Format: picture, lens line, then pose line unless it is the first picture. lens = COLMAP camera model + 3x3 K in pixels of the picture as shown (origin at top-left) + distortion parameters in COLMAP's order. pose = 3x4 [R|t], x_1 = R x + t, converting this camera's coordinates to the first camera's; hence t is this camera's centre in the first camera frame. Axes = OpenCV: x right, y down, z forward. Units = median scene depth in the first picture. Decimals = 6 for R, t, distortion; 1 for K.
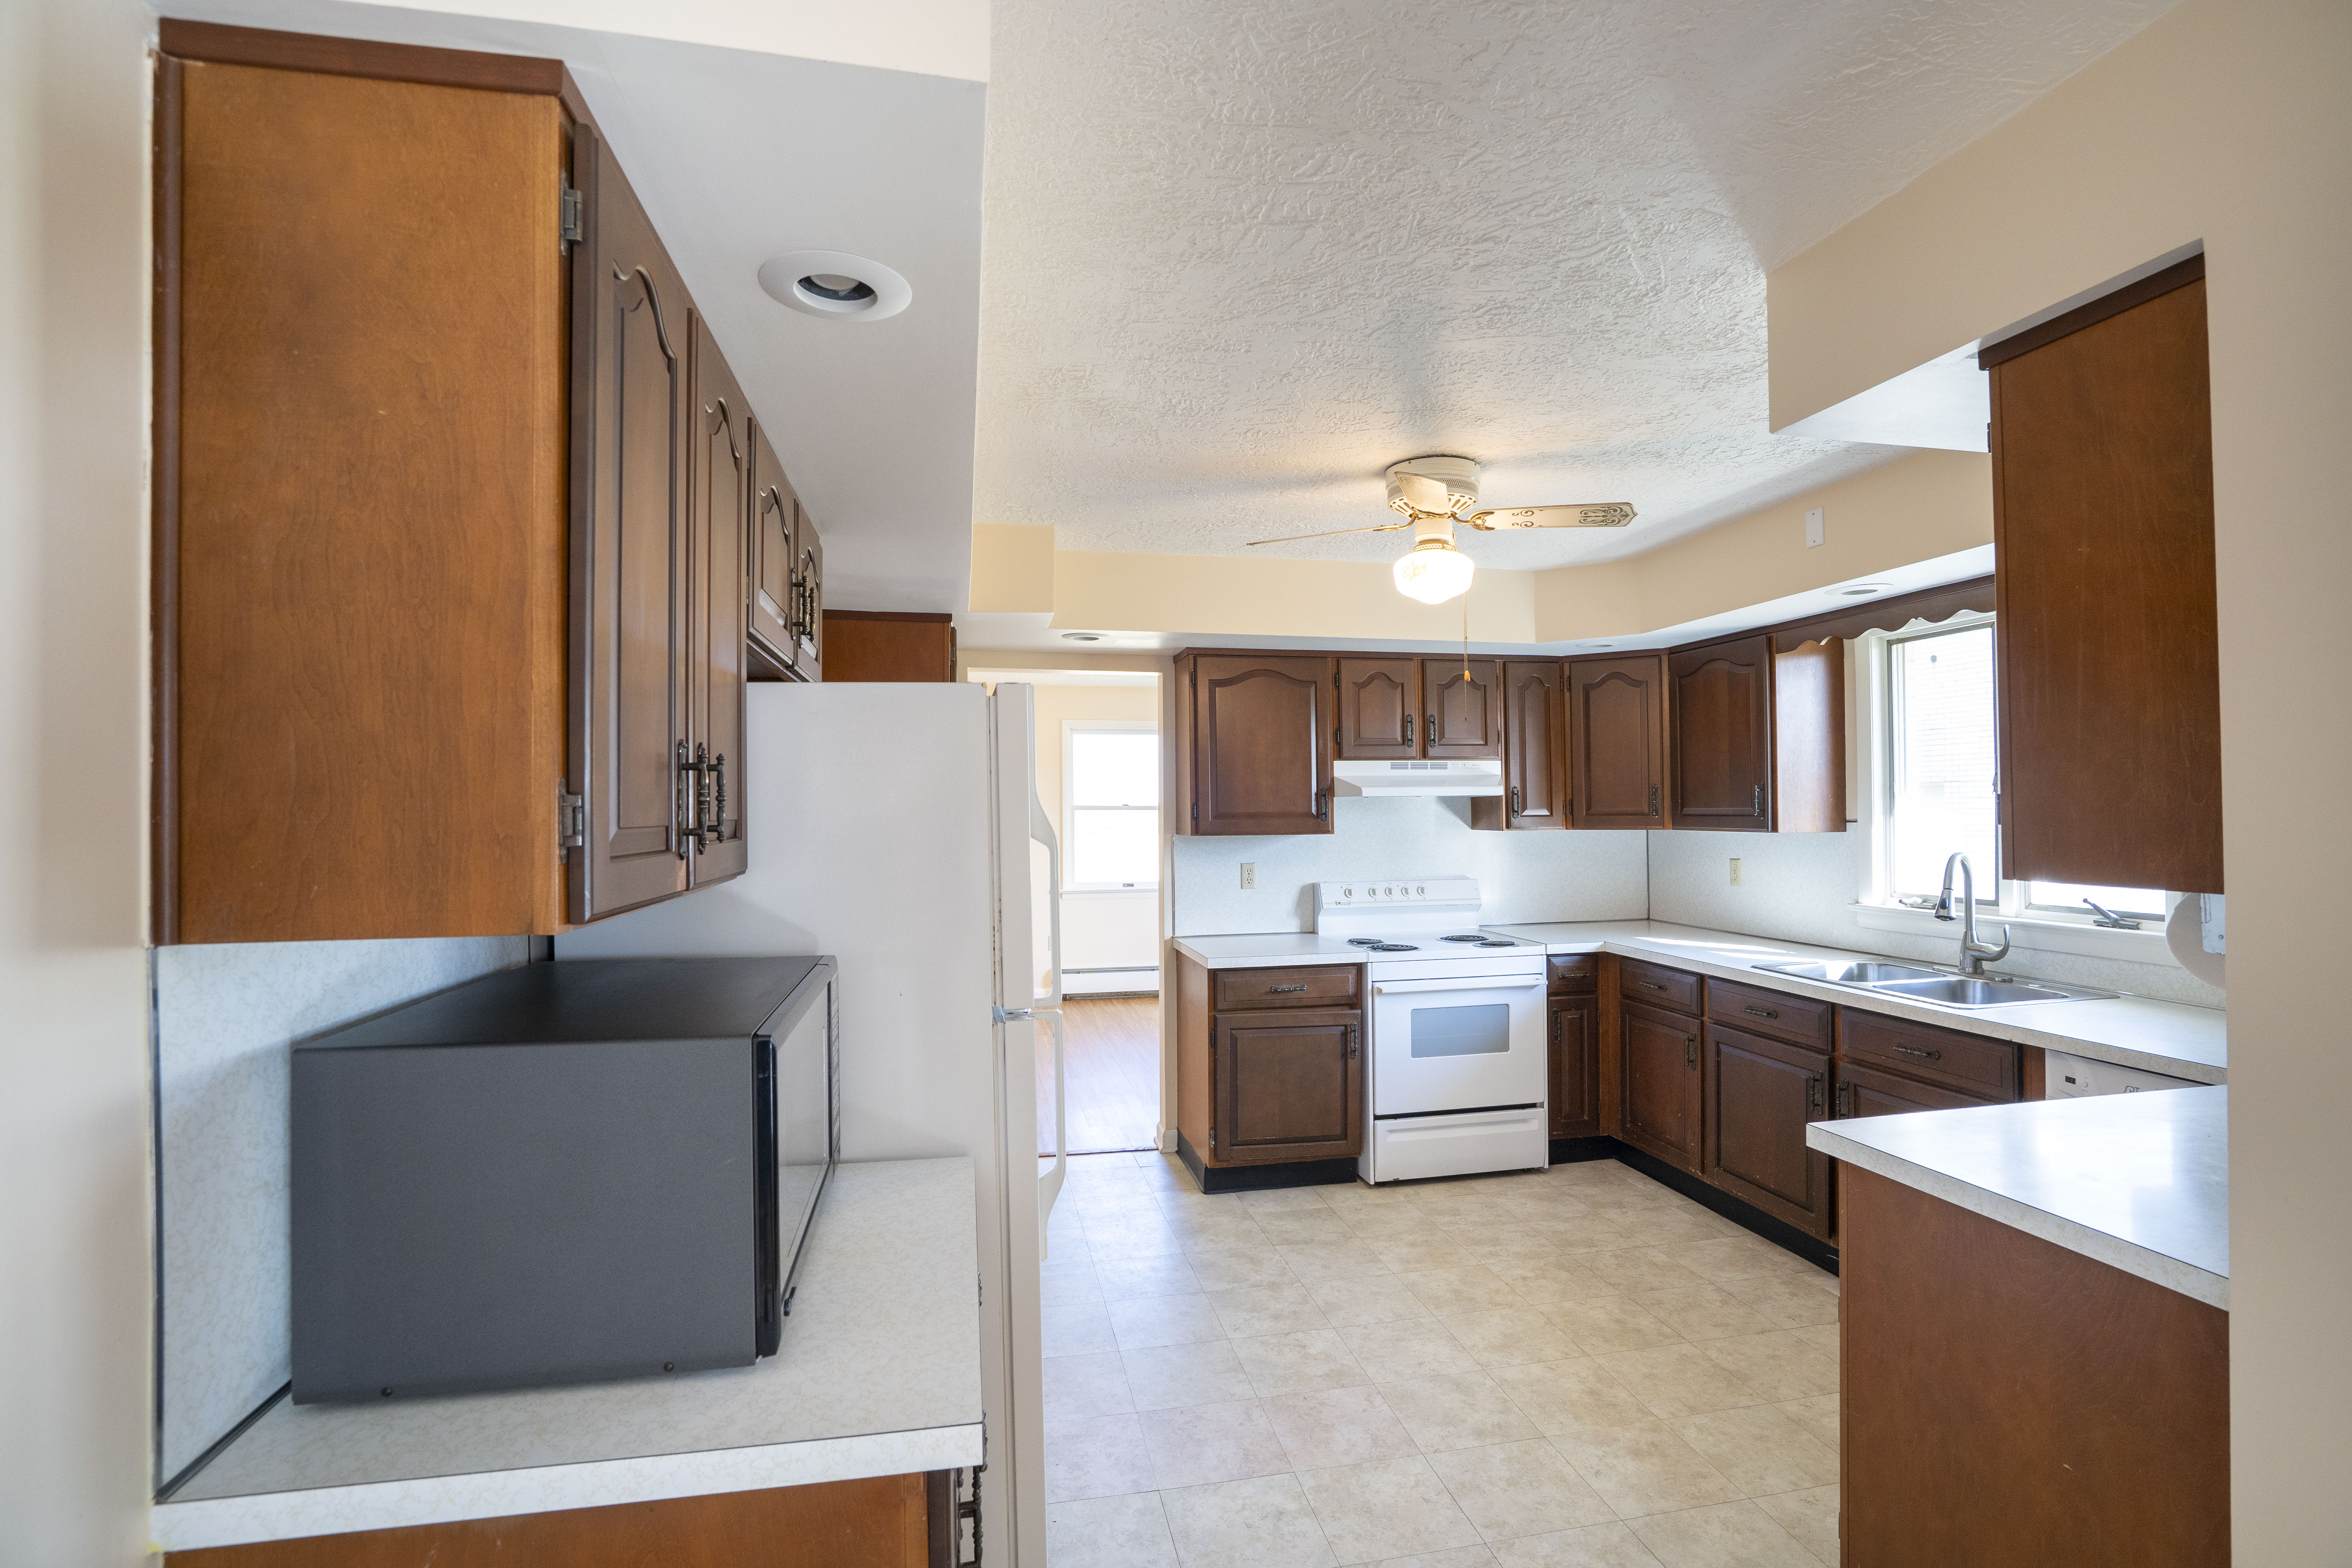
lens RADIAL K [[1089.1, 0, 1178.8], [0, 1089.1, 792.6], [0, 0, 1]] dist [-0.058107, 0.021086]
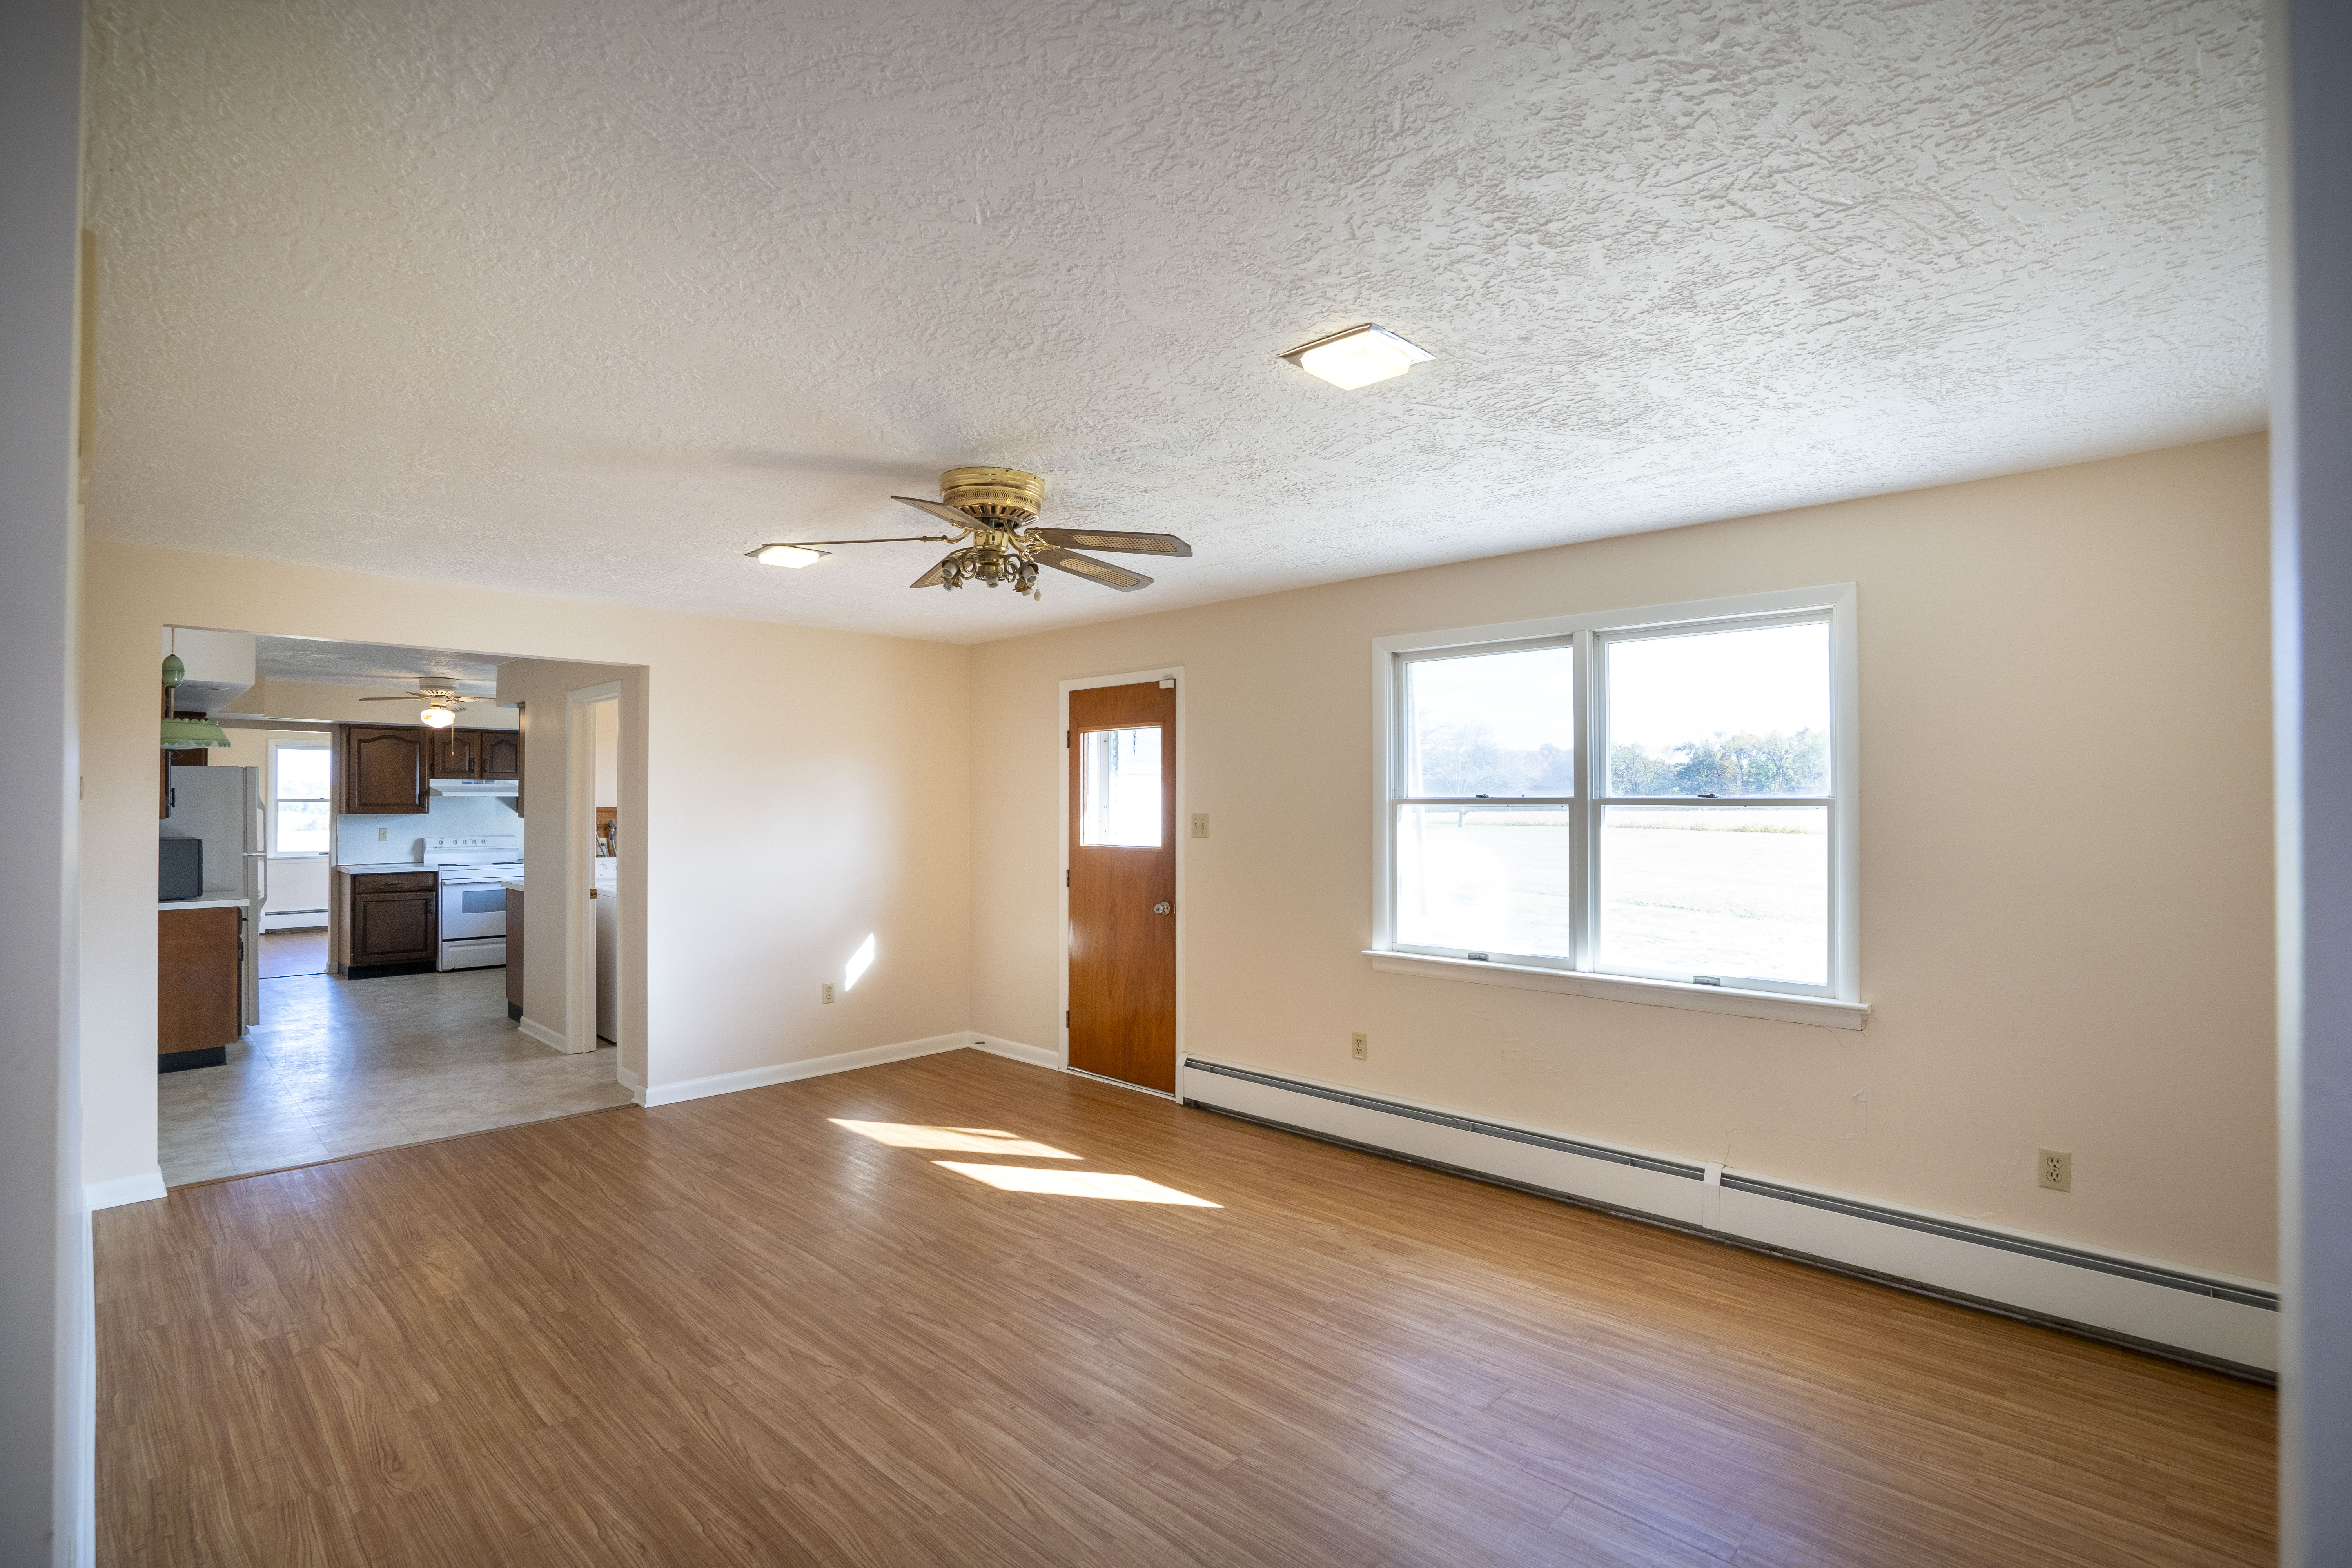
lens RADIAL K [[1089.1, 0, 1179.8], [0, 1089.1, 795.4], [0, 0, 1]] dist [-0.058107, 0.021086]
pose [[0.821992, 0.014911, 0.569304, 0.182301], [-0.017294, 0.999850, -0.001217, -0.022166], [-0.569237, -0.008846, 0.822126, -1.685454]]
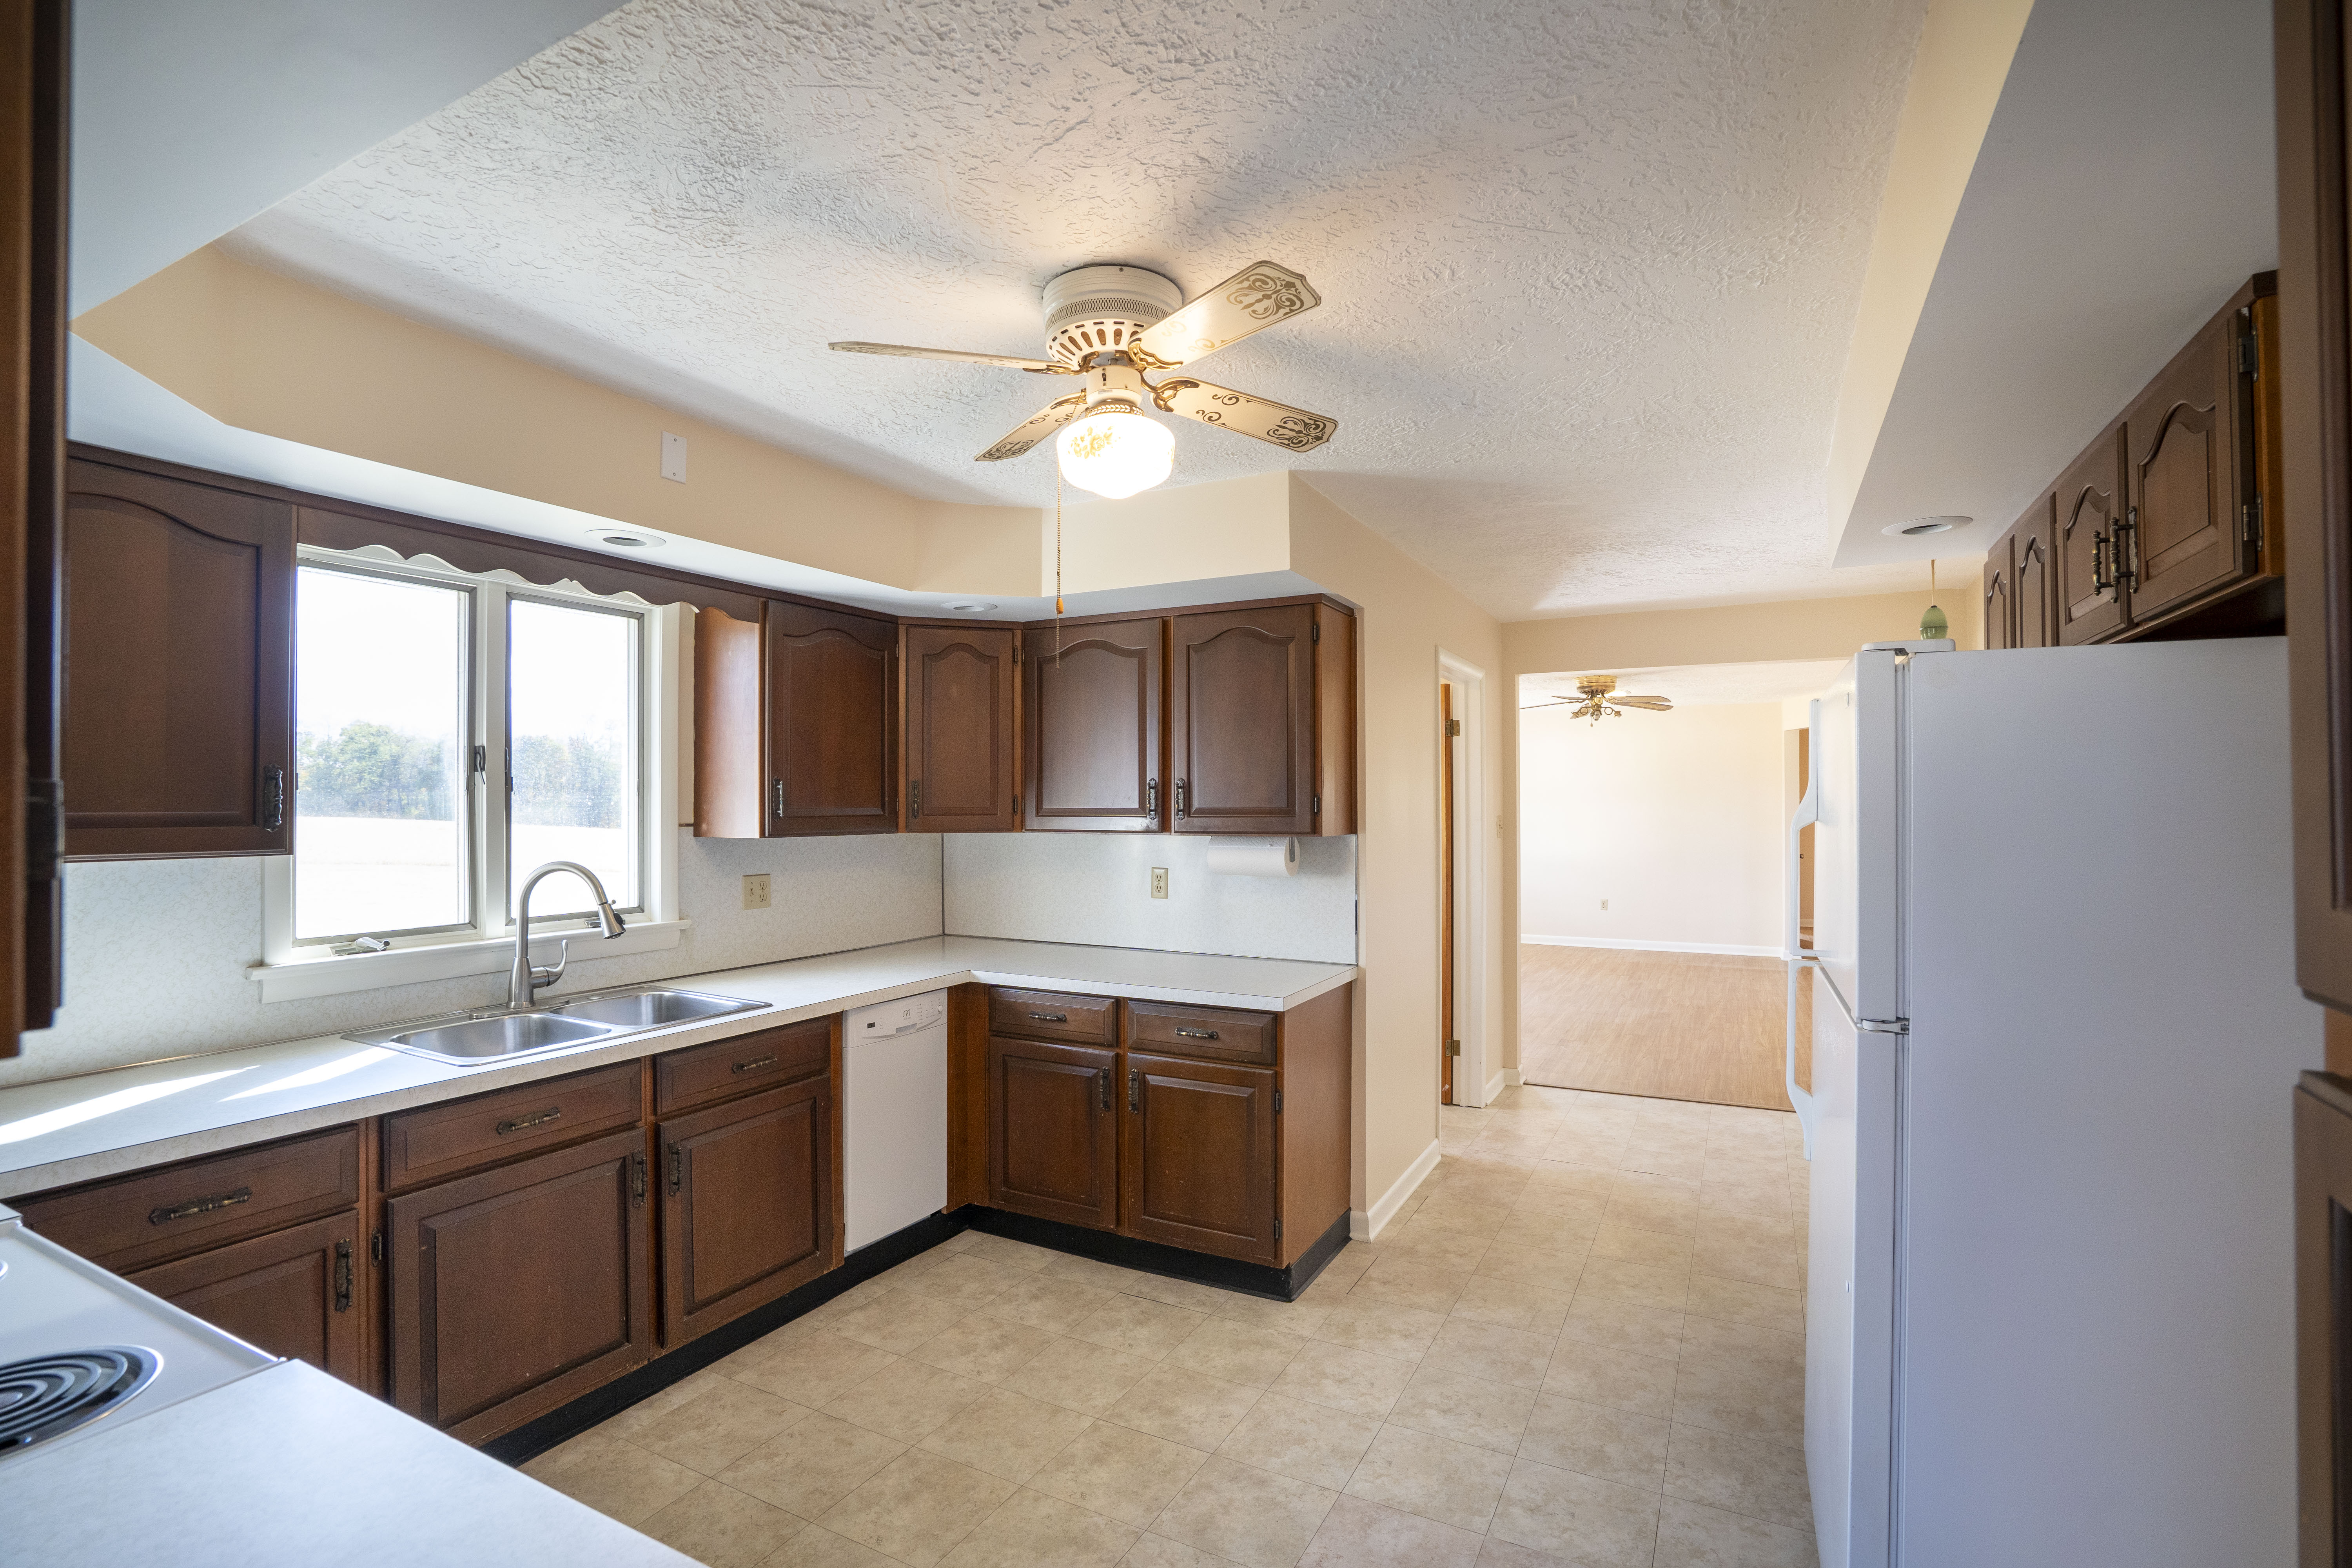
lens RADIAL K [[1089.1, 0, 1178.3], [0, 1089.1, 790.2], [0, 0, 1]] dist [-0.058107, 0.021086]
pose [[-0.776077, 0.019443, 0.630338, -0.154910], [0.001294, 0.999572, -0.029239, 0.019504], [-0.630637, -0.021876, -0.775770, 1.085825]]
